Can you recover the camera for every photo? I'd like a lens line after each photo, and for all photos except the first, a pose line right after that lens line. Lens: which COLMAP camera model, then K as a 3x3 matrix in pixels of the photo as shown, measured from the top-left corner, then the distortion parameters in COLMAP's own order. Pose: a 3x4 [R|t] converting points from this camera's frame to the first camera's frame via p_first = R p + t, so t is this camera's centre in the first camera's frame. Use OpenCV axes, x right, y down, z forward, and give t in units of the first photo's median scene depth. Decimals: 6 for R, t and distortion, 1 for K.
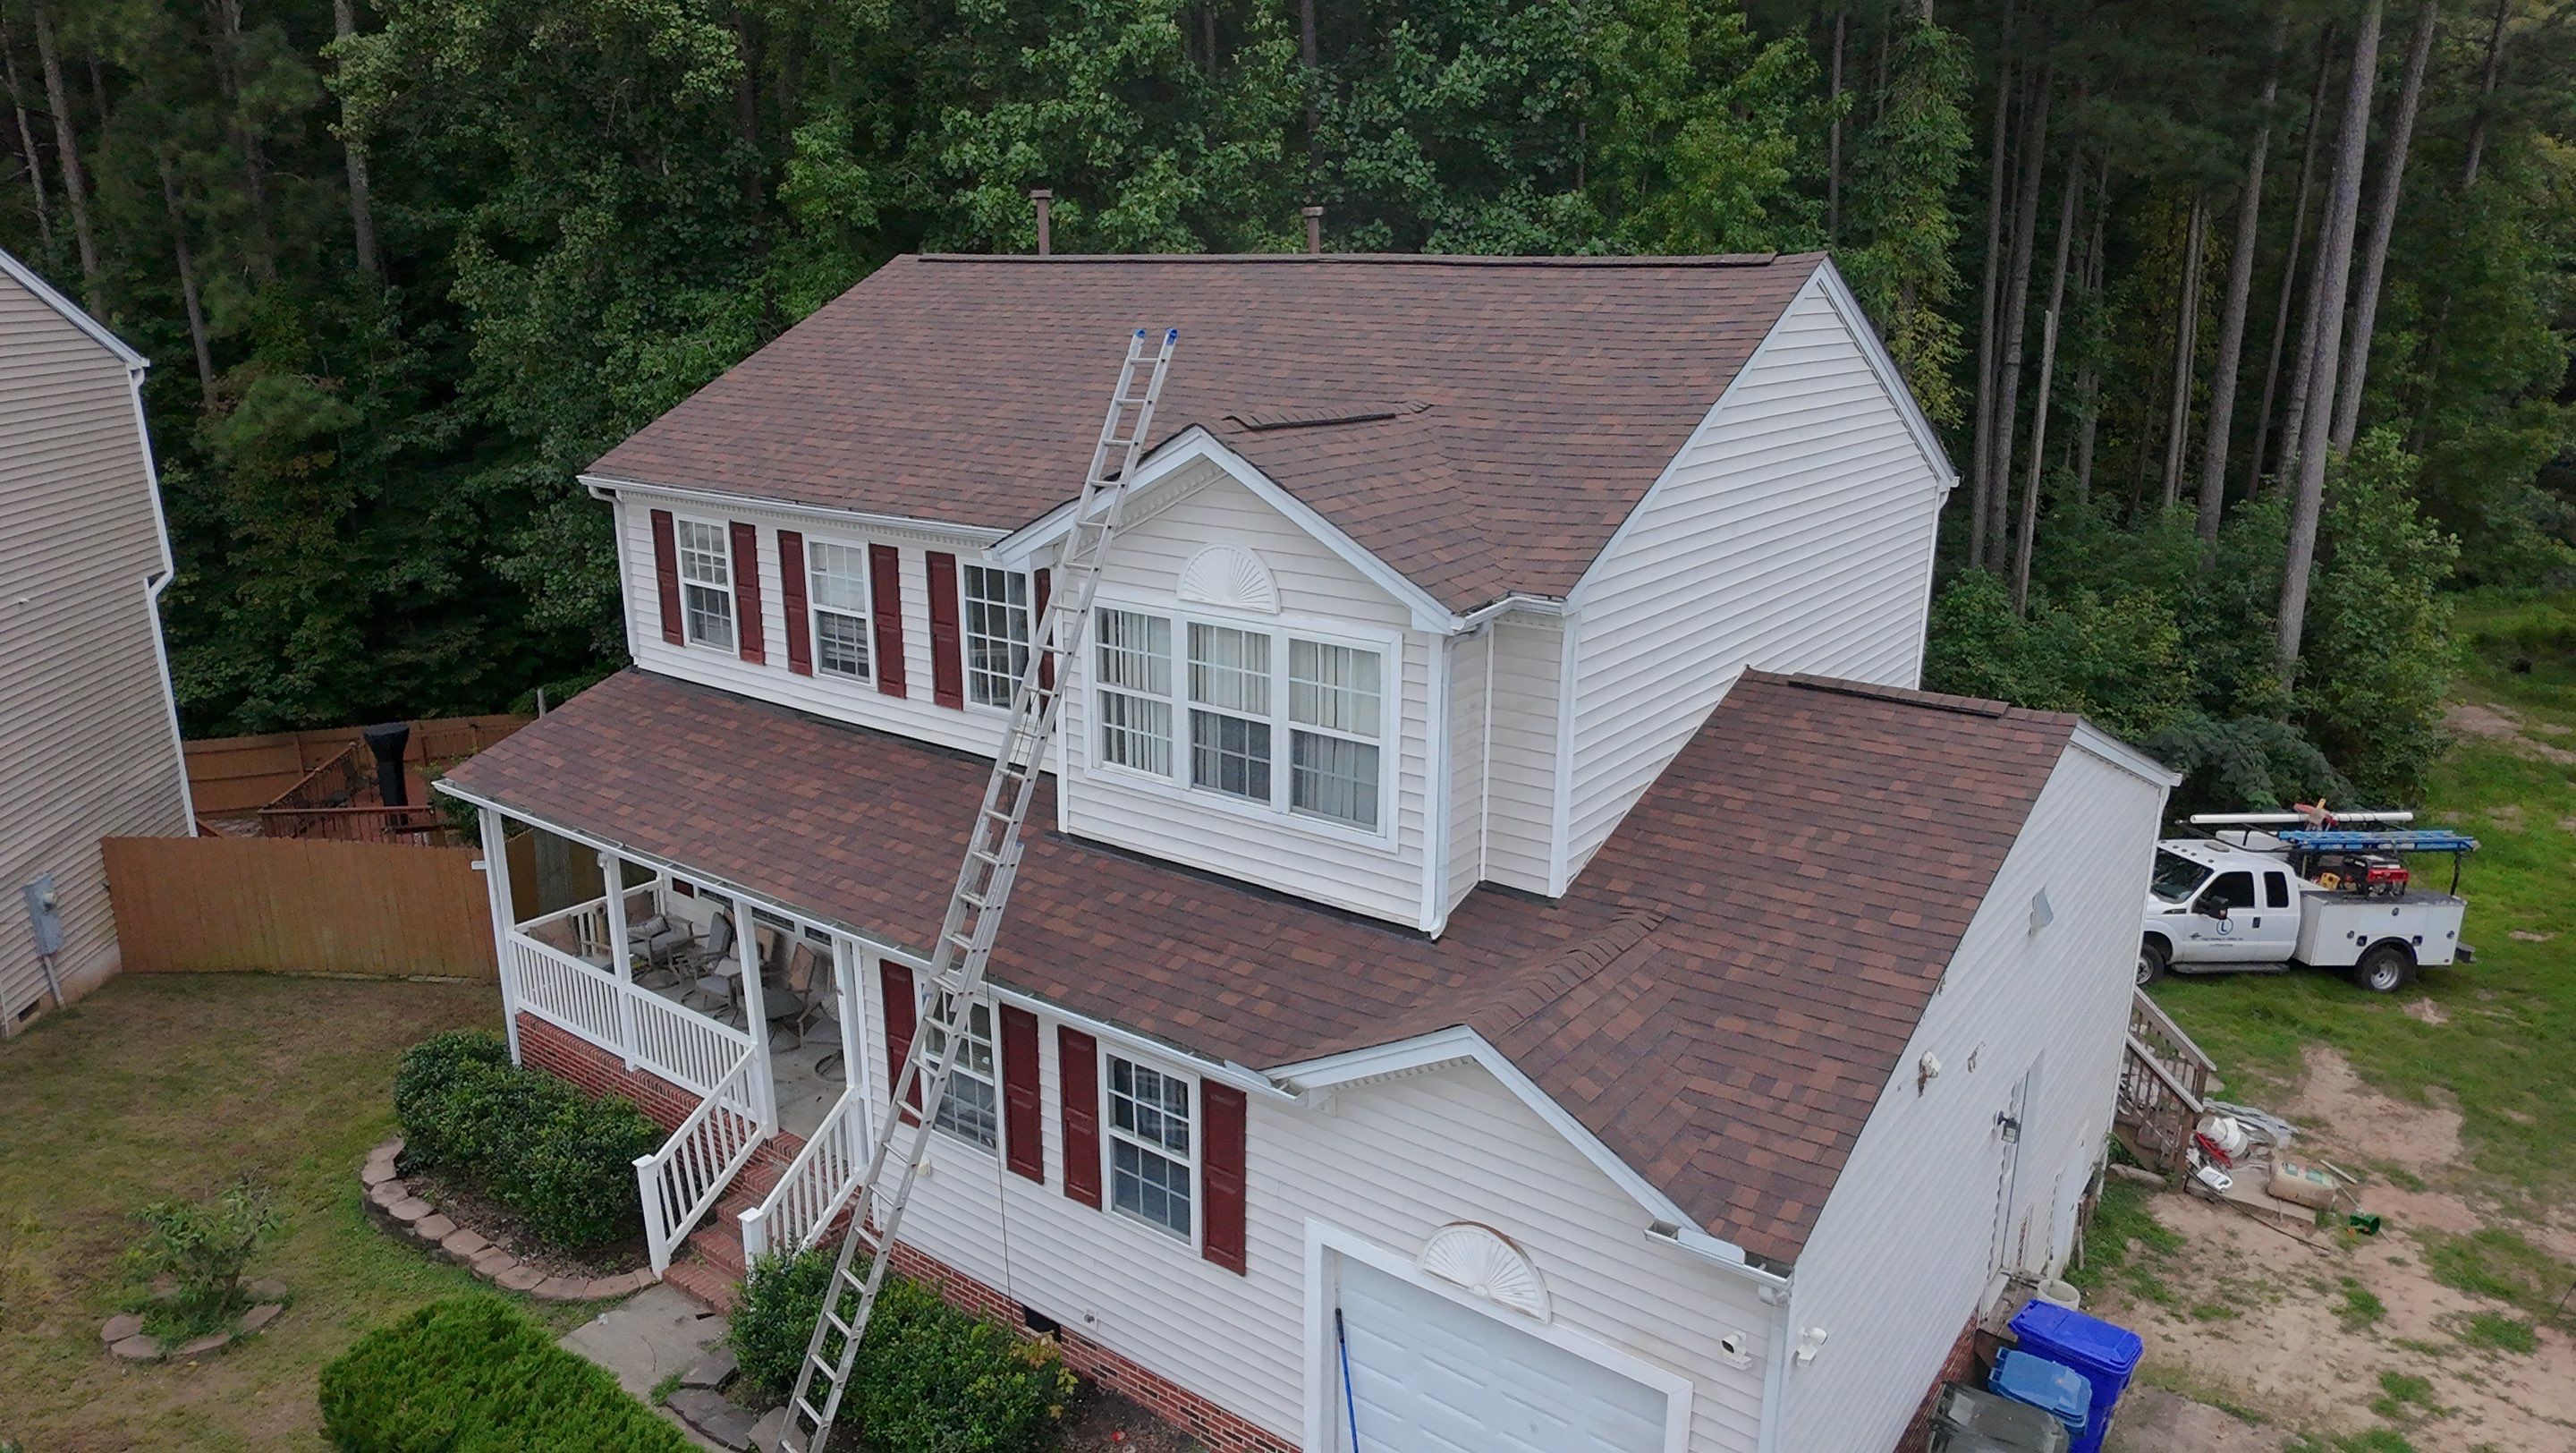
lens RADIAL K [[1643.7, 0, 1284.7], [0, 1643.7, 725.2], [0, 0, 1]] dist [0.003069, 0.000379]
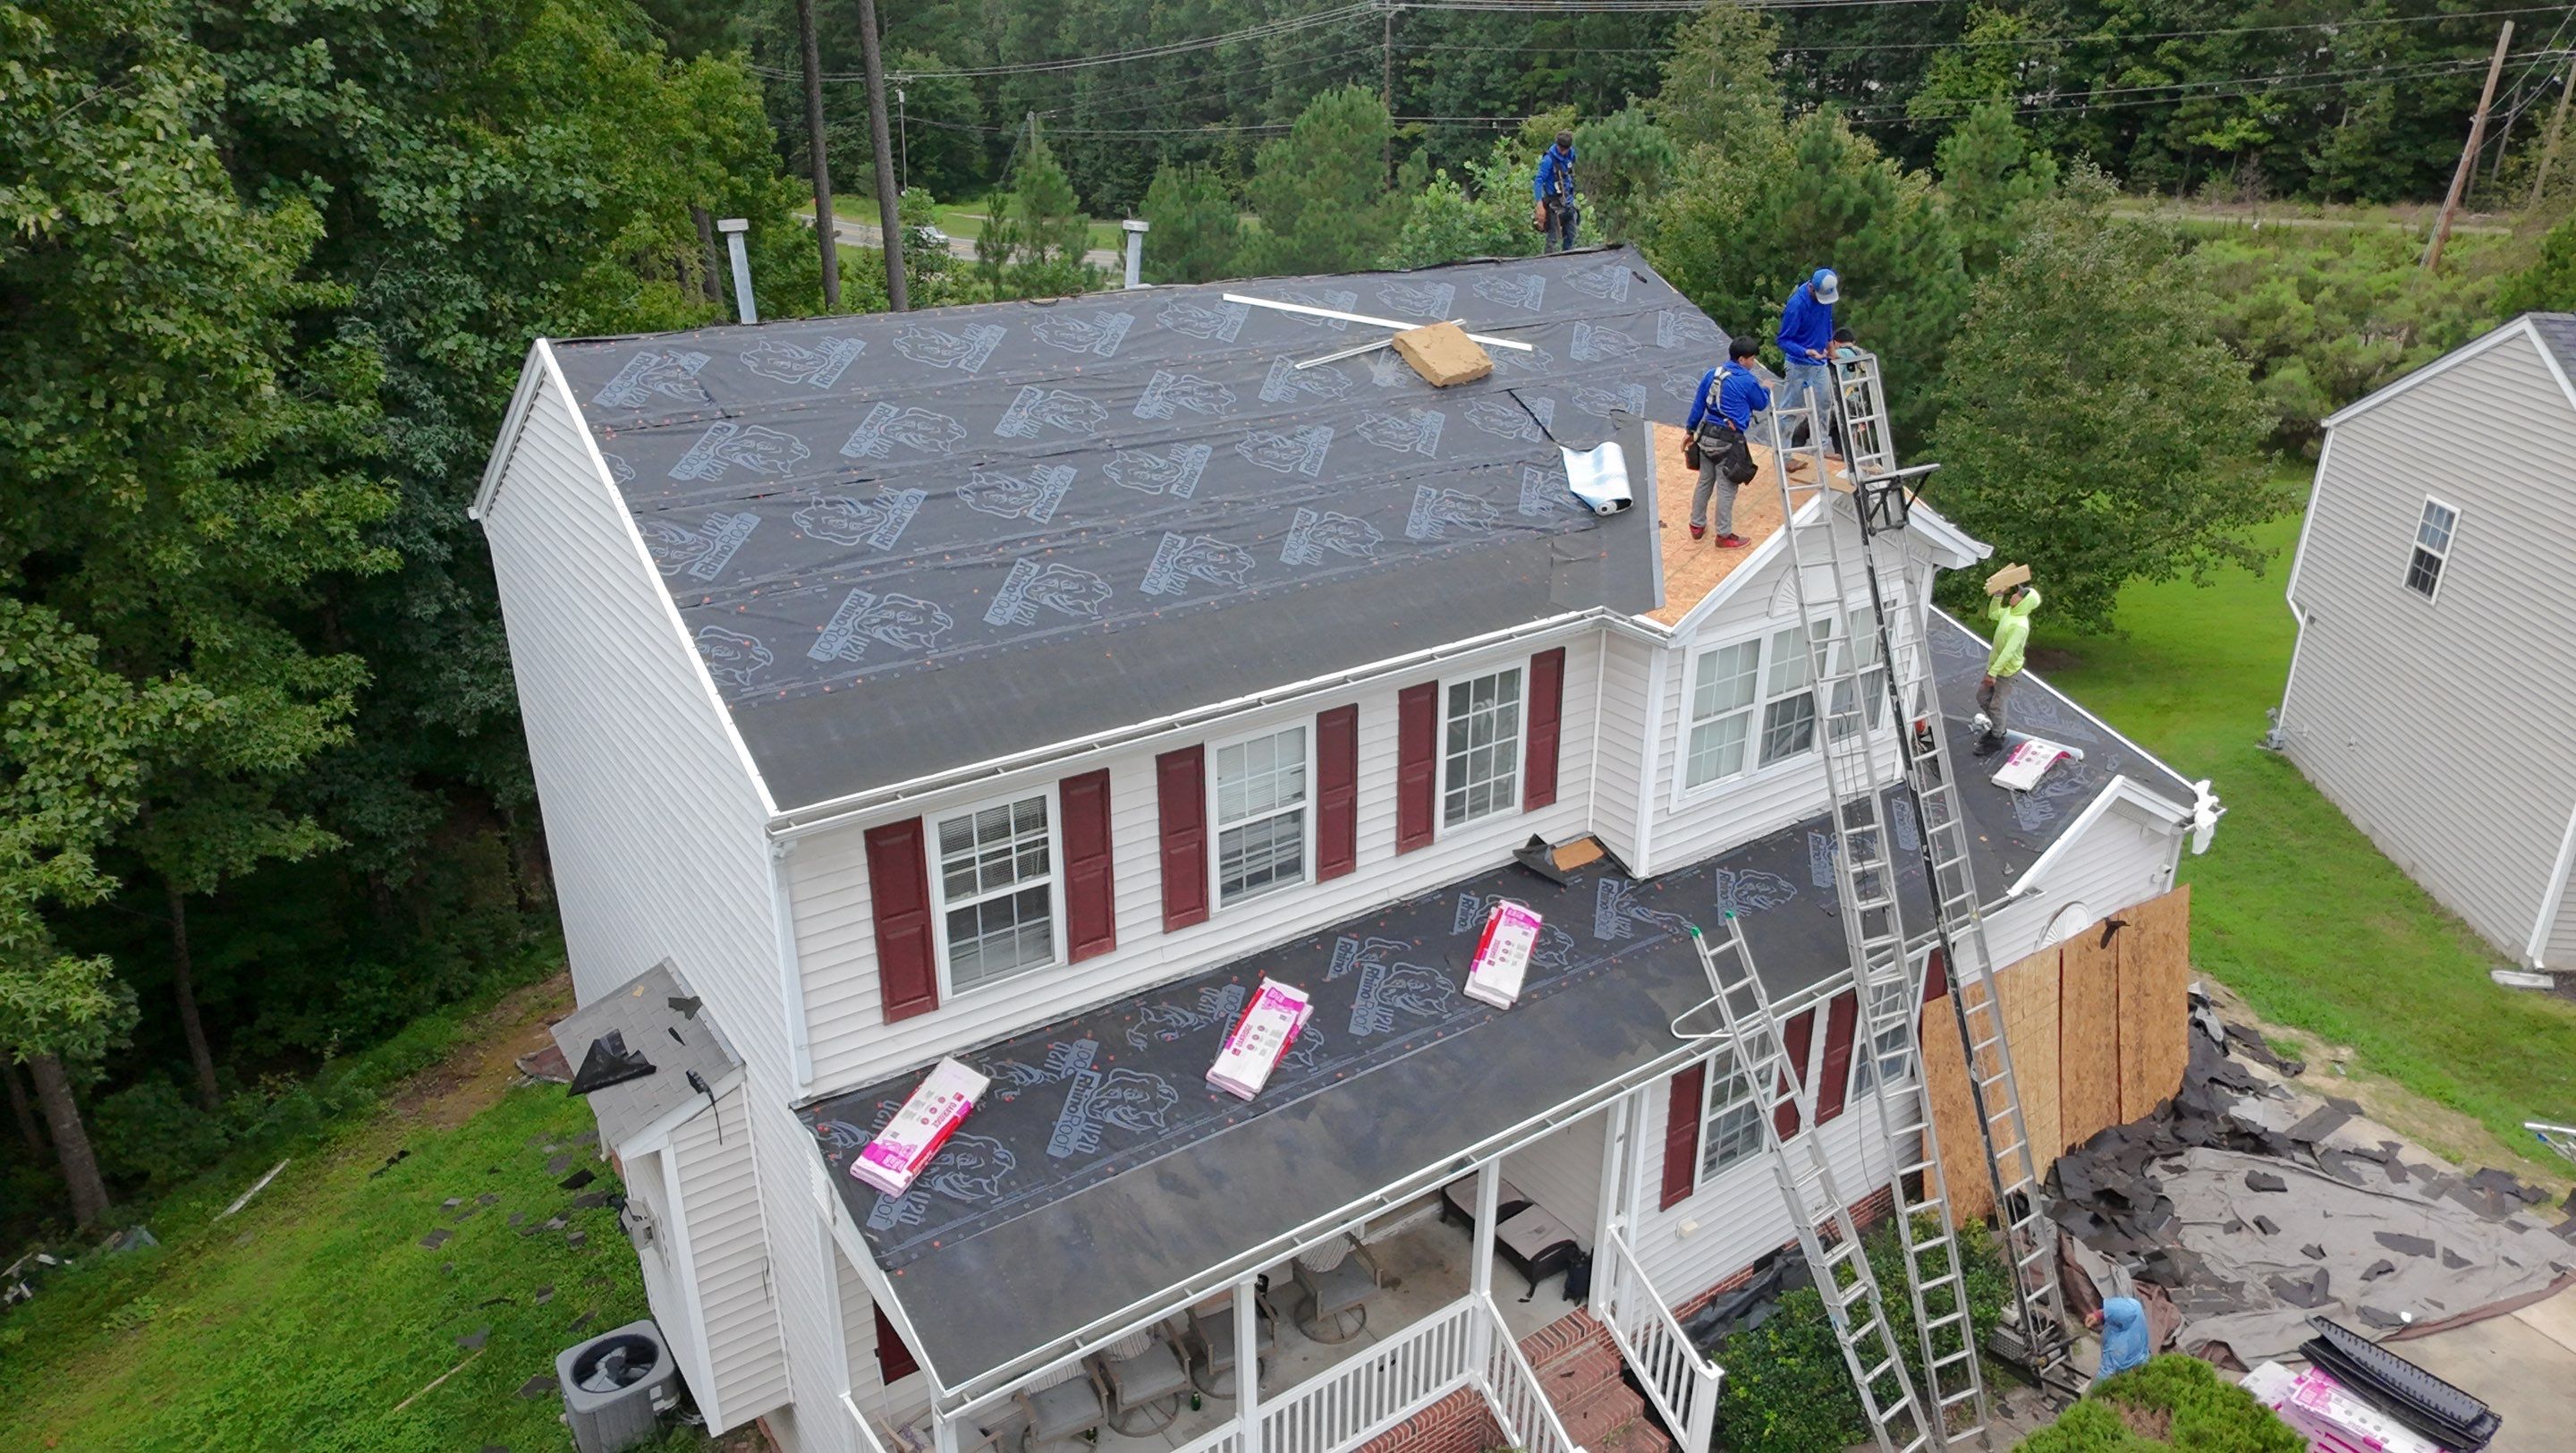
lens RADIAL K [[1643.7, 0, 1287.6], [0, 1643.7, 724.4], [0, 0, 1]] dist [0.003069, 0.000379]
pose [[0.298823, -0.362303, 0.882860, -0.601326], [0.250797, 0.922426, 0.293652, -0.214734], [-0.920764, 0.133668, 0.366507, 0.441600]]
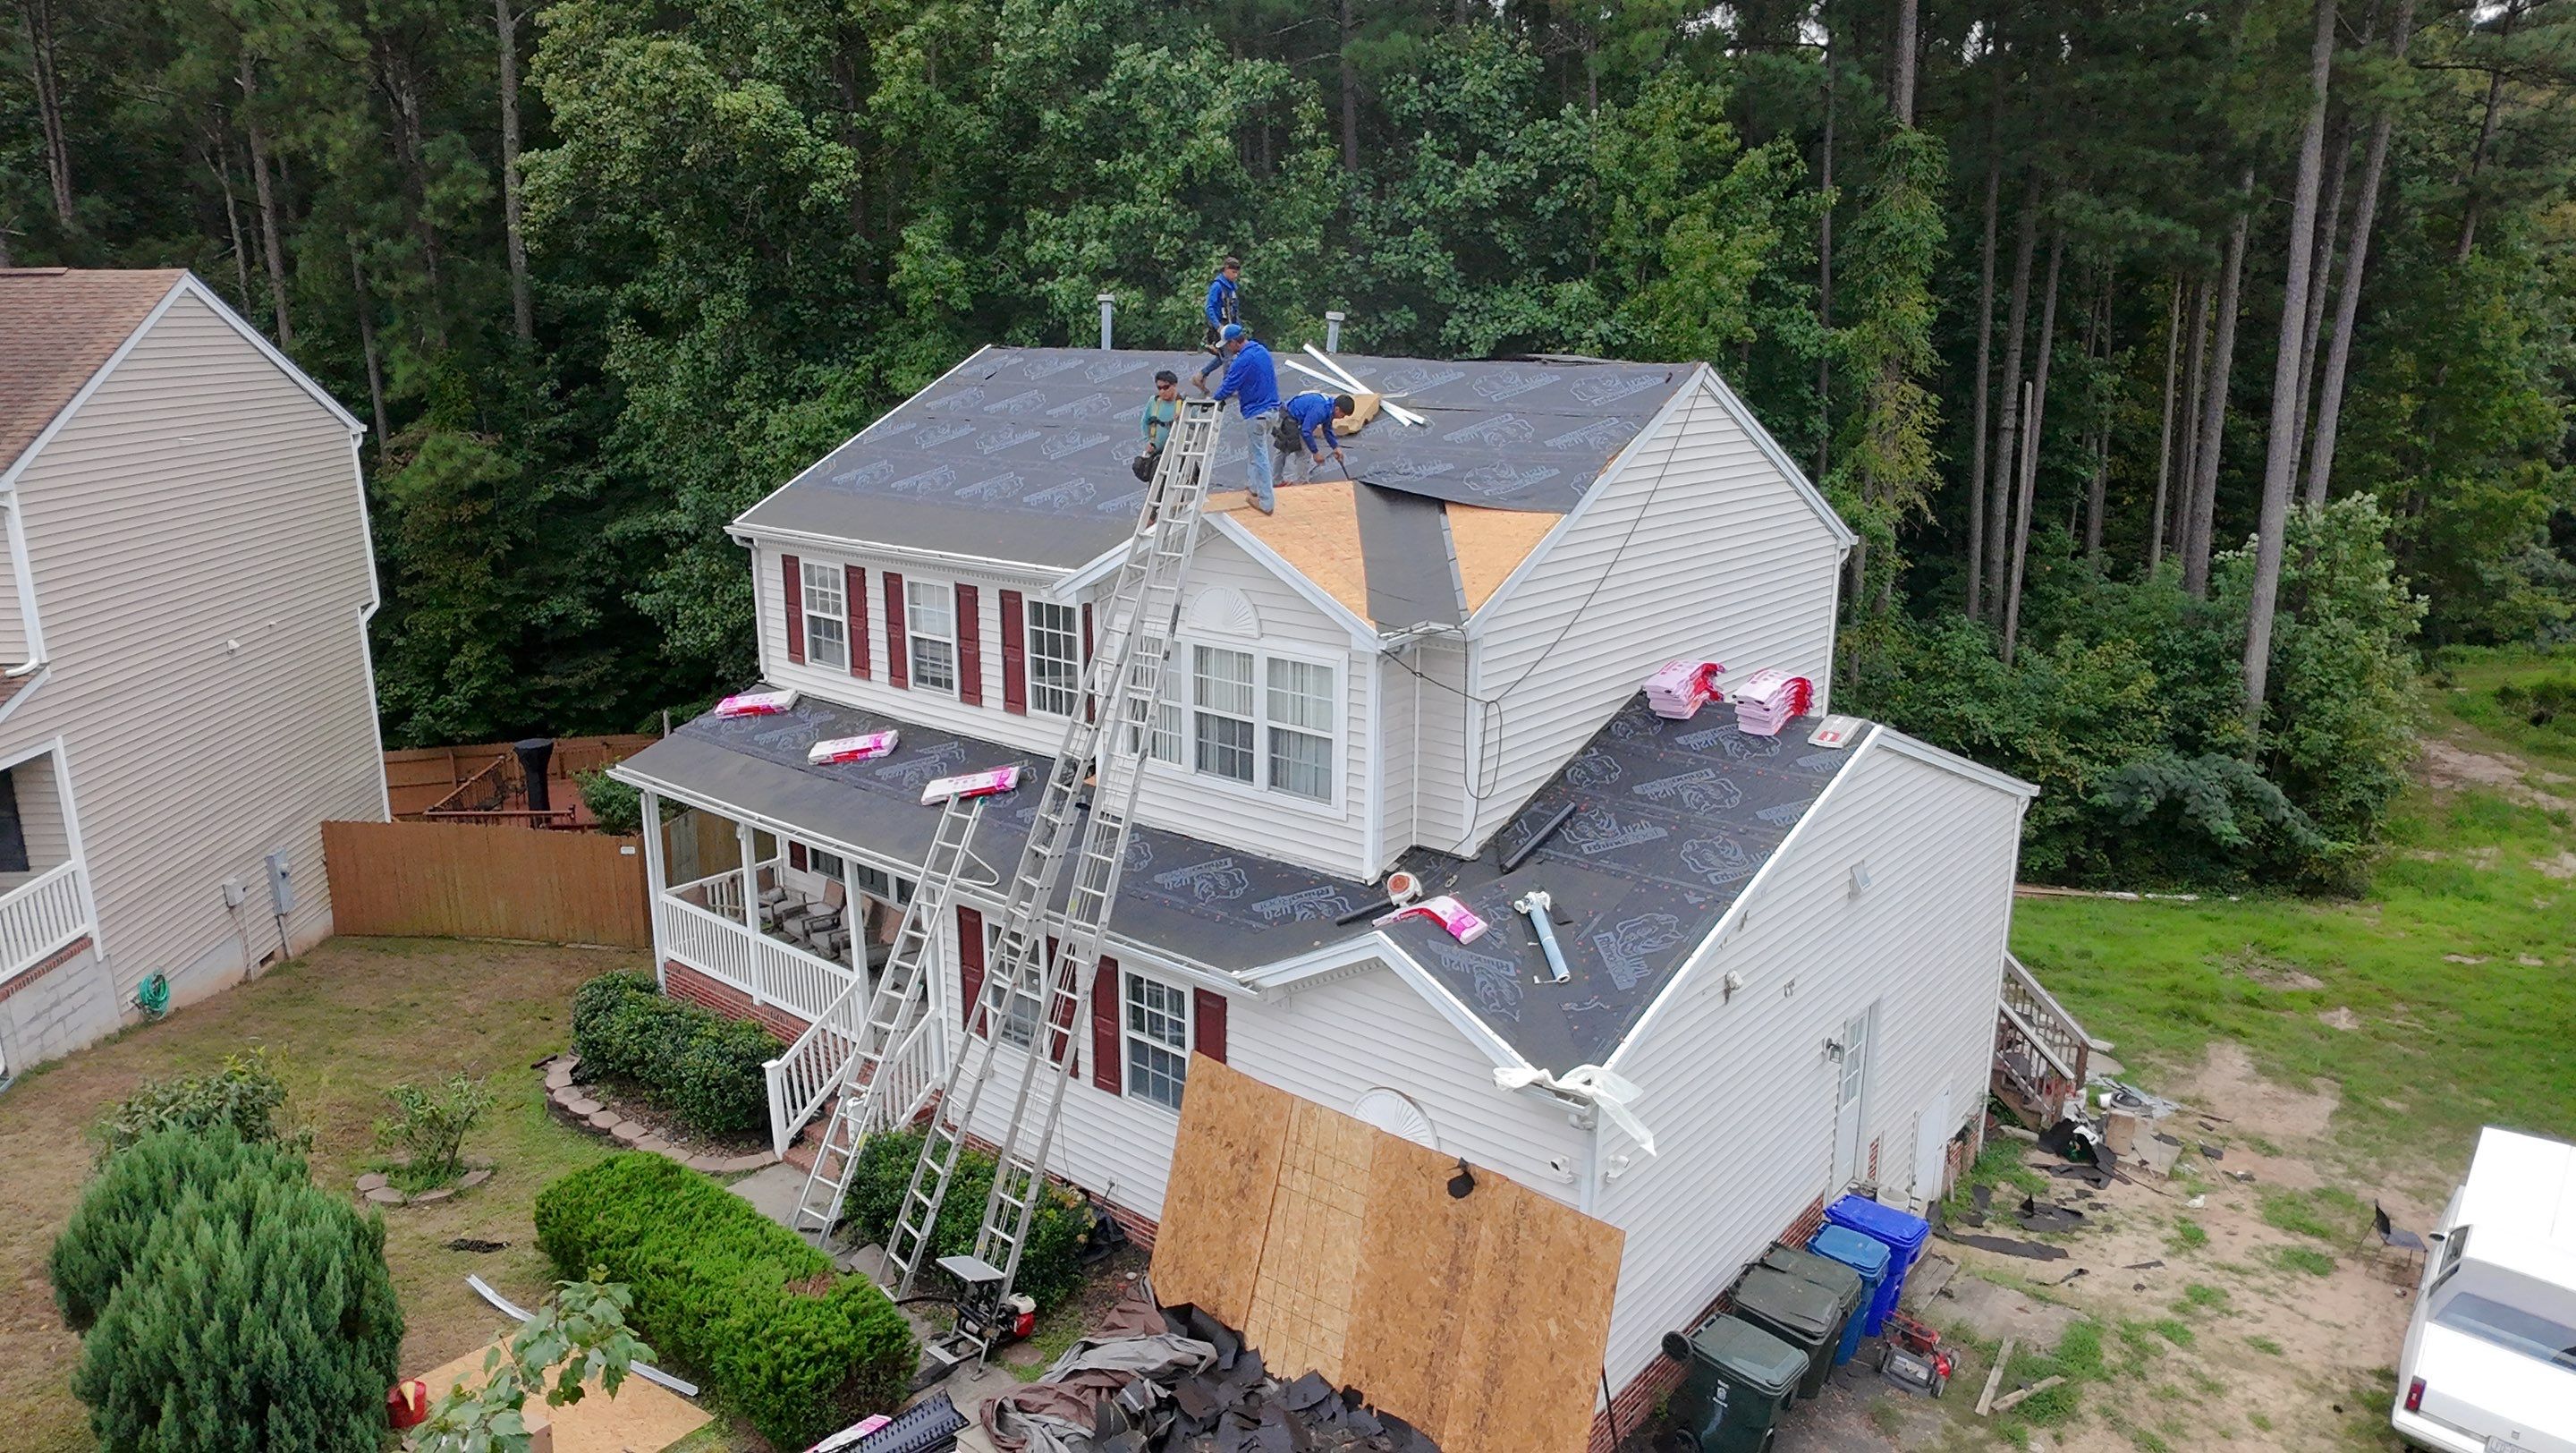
lens RADIAL K [[1643.7, 0, 1288.6], [0, 1643.7, 729.6], [0, 0, 1]] dist [0.003069, 0.000379]
pose [[0.998713, 0.013622, -0.048848, 0.039773], [-0.014851, 0.999580, -0.024888, 0.017778], [0.048488, 0.025581, 0.998496, -0.147735]]
